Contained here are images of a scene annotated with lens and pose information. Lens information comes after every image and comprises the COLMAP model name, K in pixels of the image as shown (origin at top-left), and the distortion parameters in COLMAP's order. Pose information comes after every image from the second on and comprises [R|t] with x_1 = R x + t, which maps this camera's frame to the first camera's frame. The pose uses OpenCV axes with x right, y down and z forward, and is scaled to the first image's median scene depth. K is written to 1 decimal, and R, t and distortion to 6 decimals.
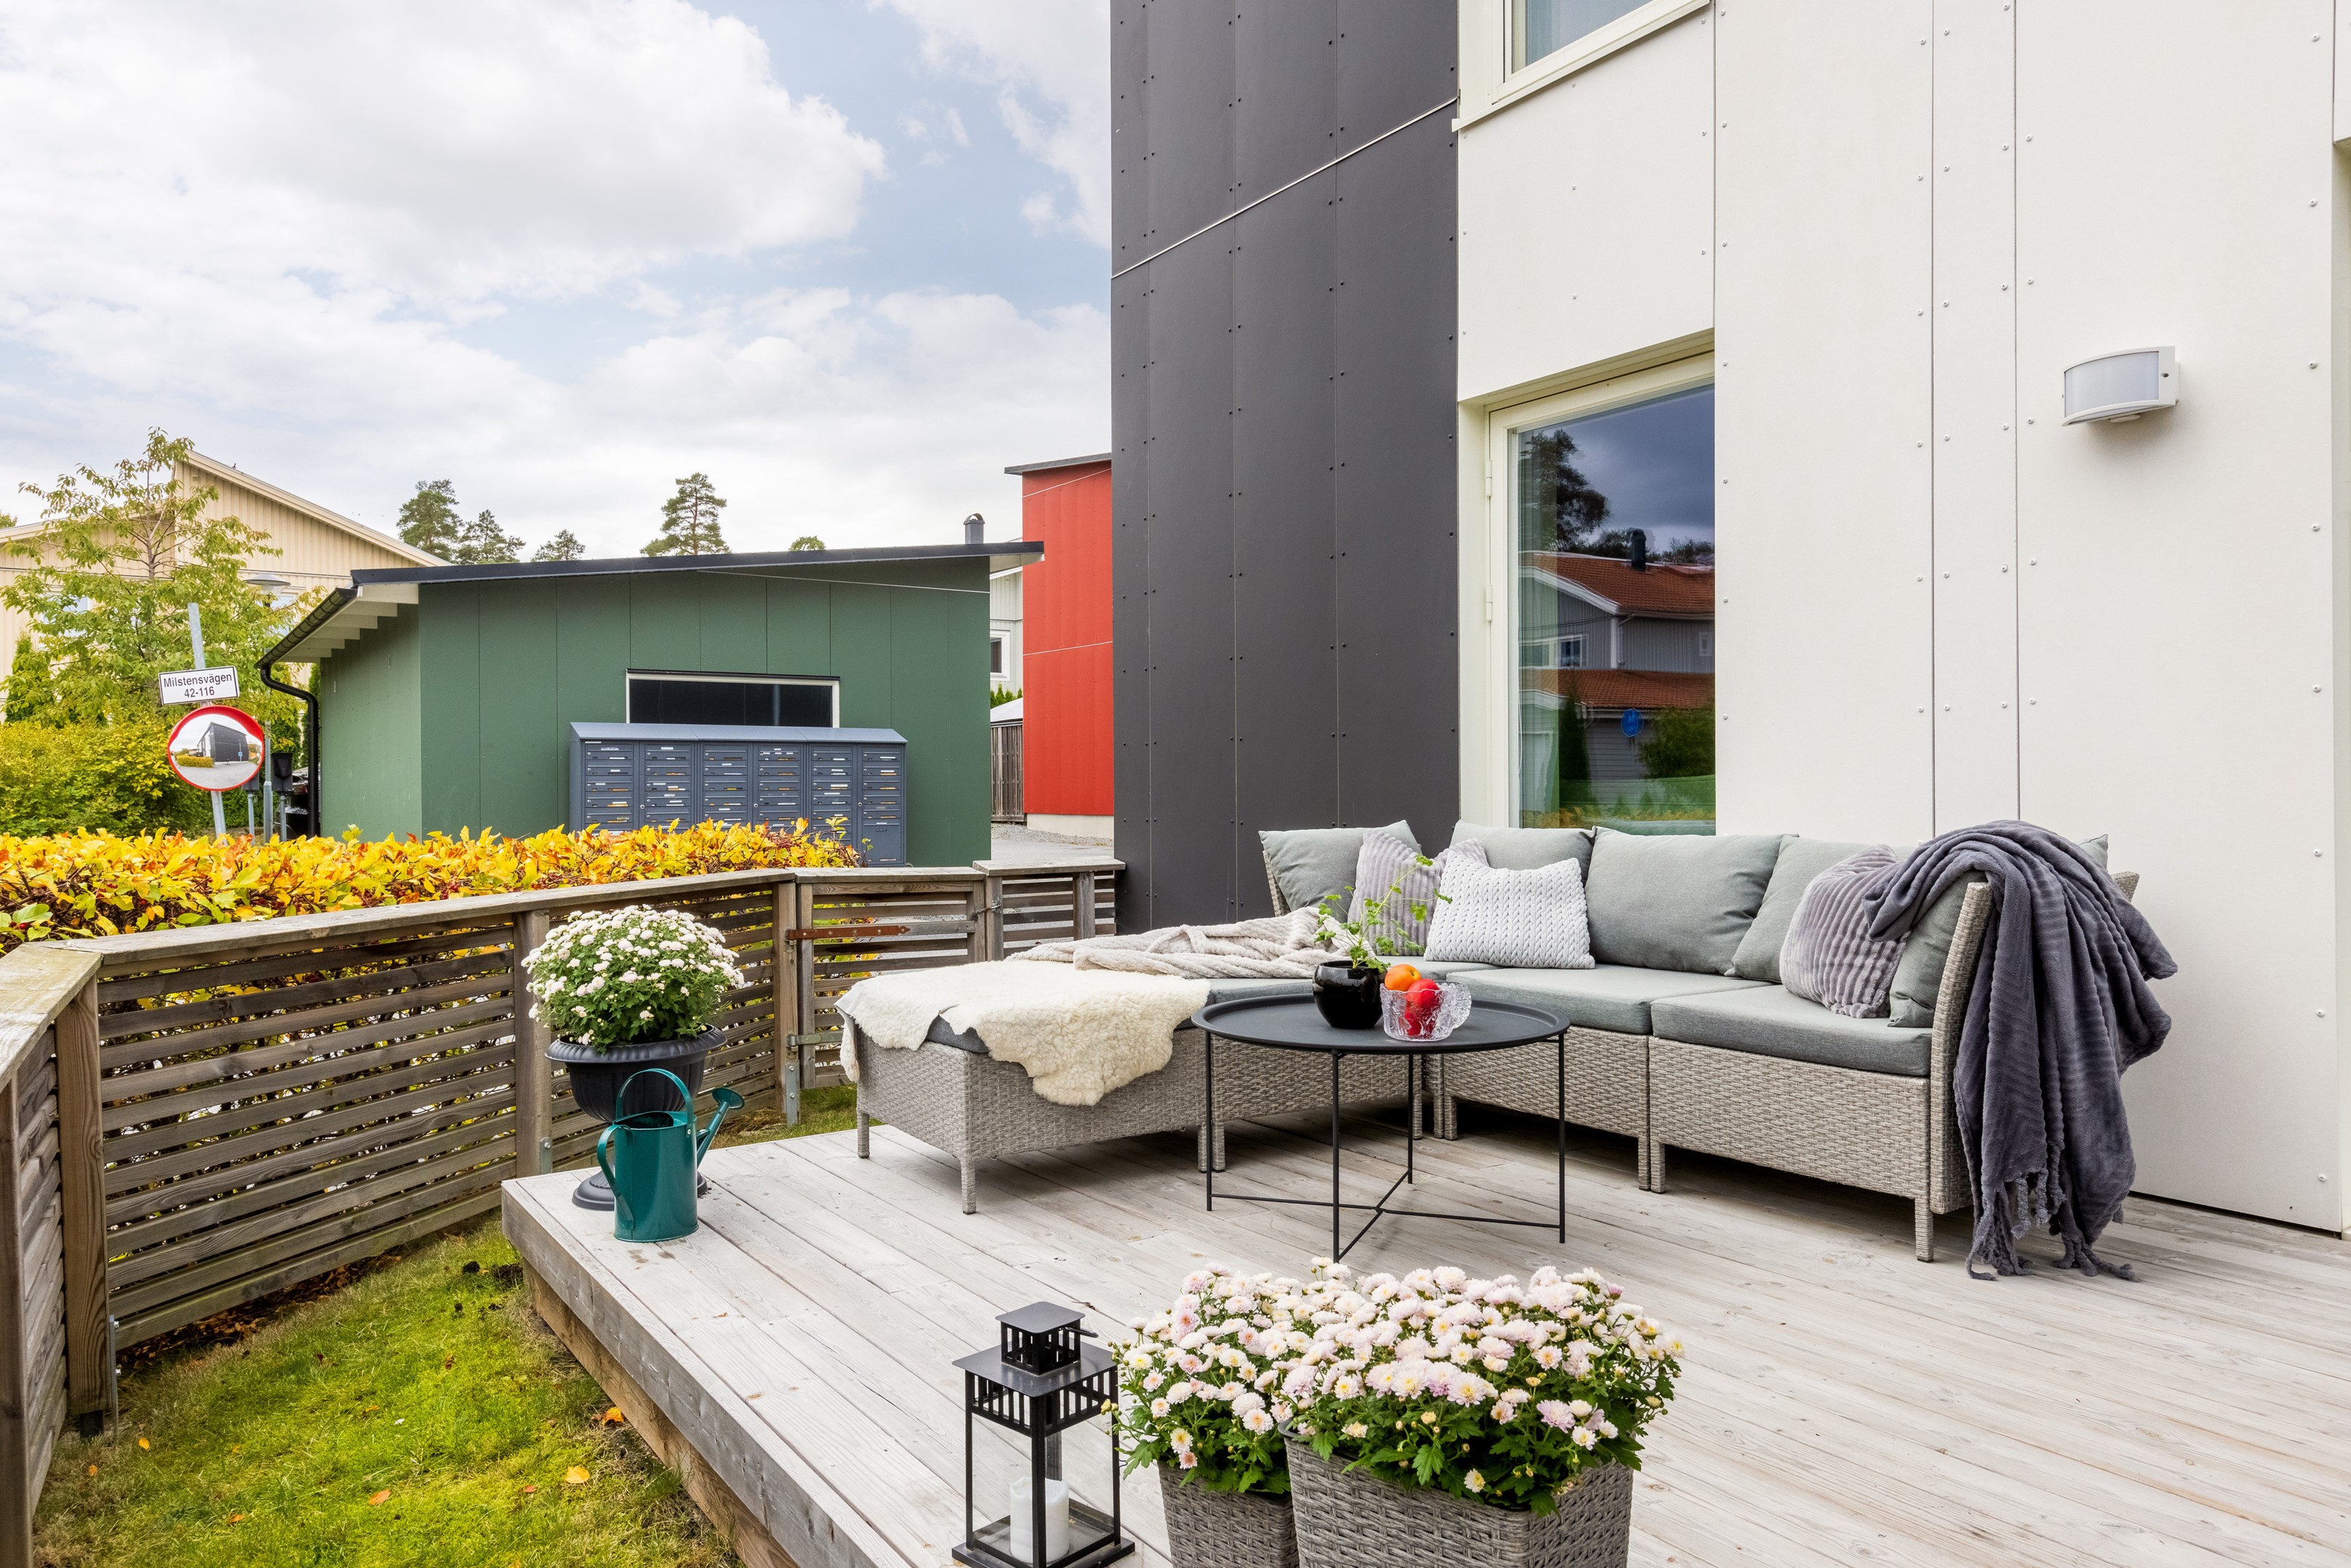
lens RADIAL K [[1550.8, 0, 1181.7], [0, 1550.8, 793.6], [0, 0, 1]] dist [0.022909, -0.003047]
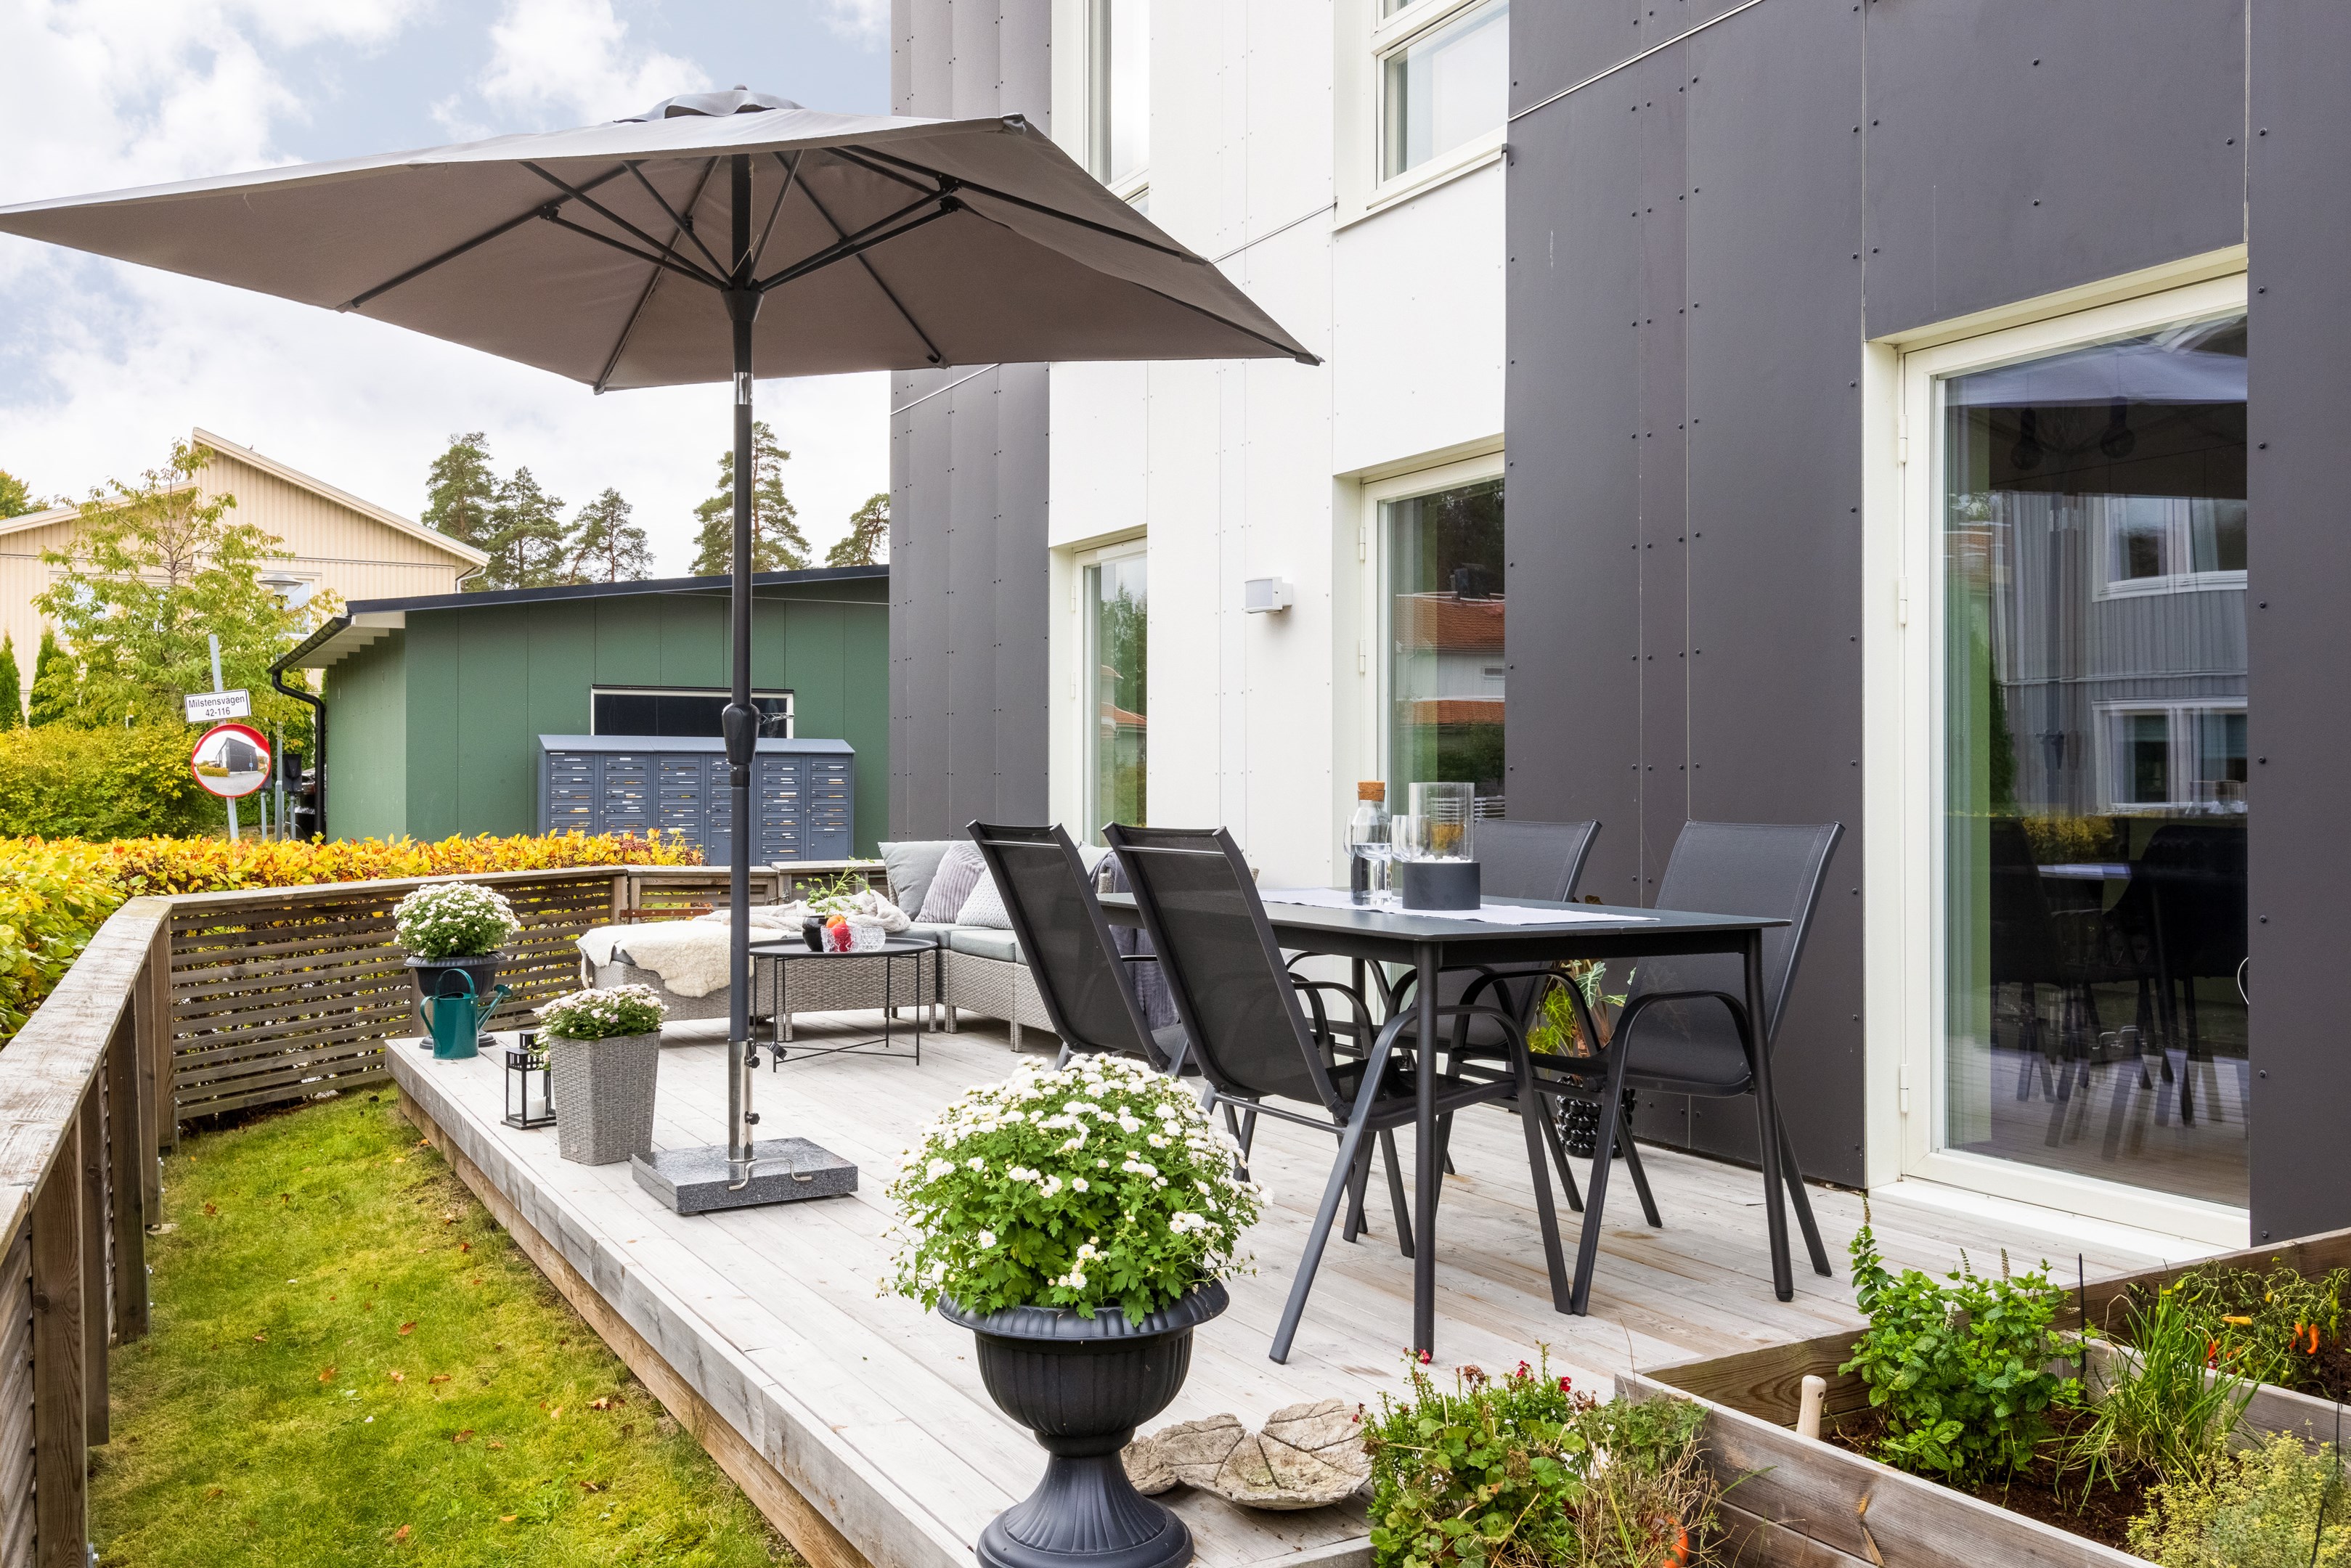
lens RADIAL K [[1864.0, 0, 1173.3], [0, 1864.0, 784.6], [0, 0, 1]] dist [0.013919, 0.014540]
pose [[0.996239, 0.007131, -0.086355, 0.167198], [-0.007484, 0.999965, -0.003765, -0.009499], [0.086325, 0.004397, 0.996257, -0.271723]]
